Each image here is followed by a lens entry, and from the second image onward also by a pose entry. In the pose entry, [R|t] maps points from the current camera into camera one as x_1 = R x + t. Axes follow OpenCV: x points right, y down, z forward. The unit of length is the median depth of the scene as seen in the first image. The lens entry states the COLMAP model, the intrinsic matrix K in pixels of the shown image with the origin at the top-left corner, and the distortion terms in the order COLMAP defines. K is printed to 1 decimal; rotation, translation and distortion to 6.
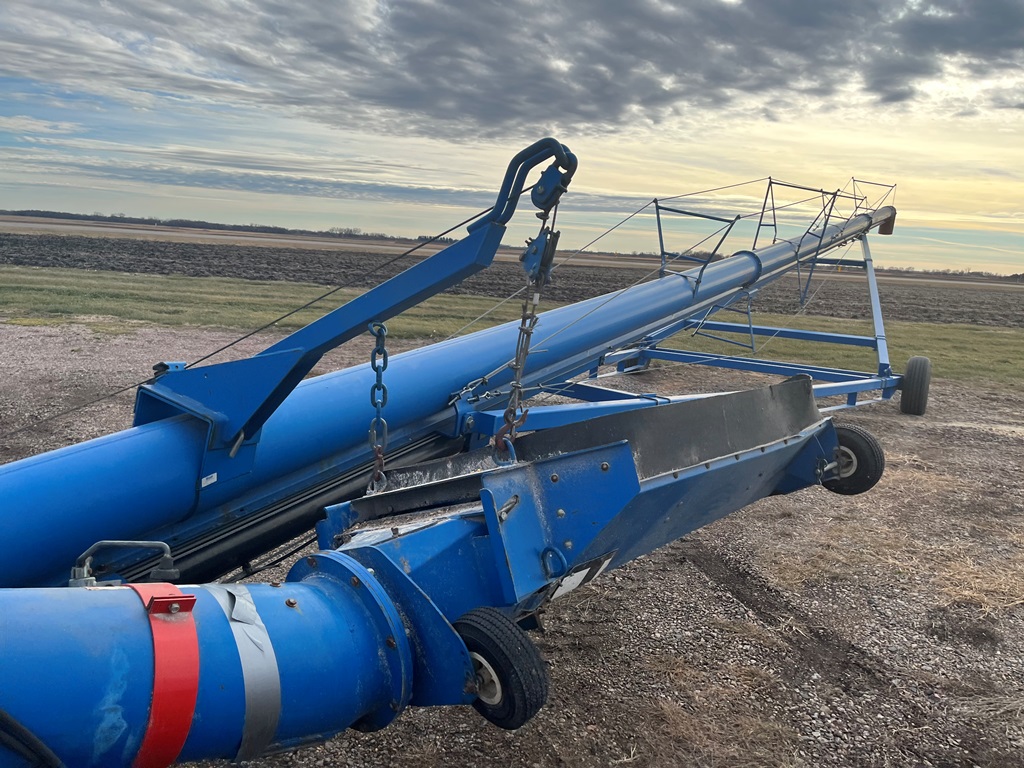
lens RADIAL K [[771.2, 0, 517.8], [0, 771.2, 381.3], [0, 0, 1]] dist [0.048582, -0.042350]
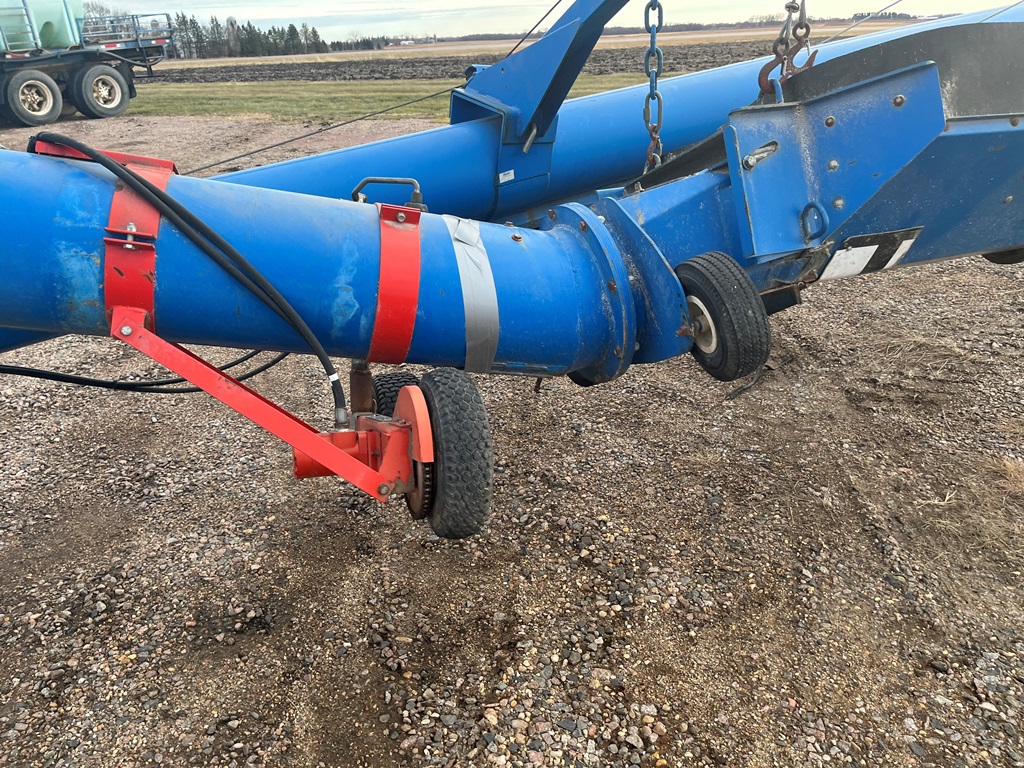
lens RADIAL K [[771.2, 0, 512.7], [0, 771.2, 381.0], [0, 0, 1]] dist [0.048582, -0.042350]
pose [[0.877081, 0.102173, -0.469351, 0.170383], [0.018358, 0.969271, 0.245308, 0.184948], [0.479992, -0.223771, 0.848254, 0.075987]]
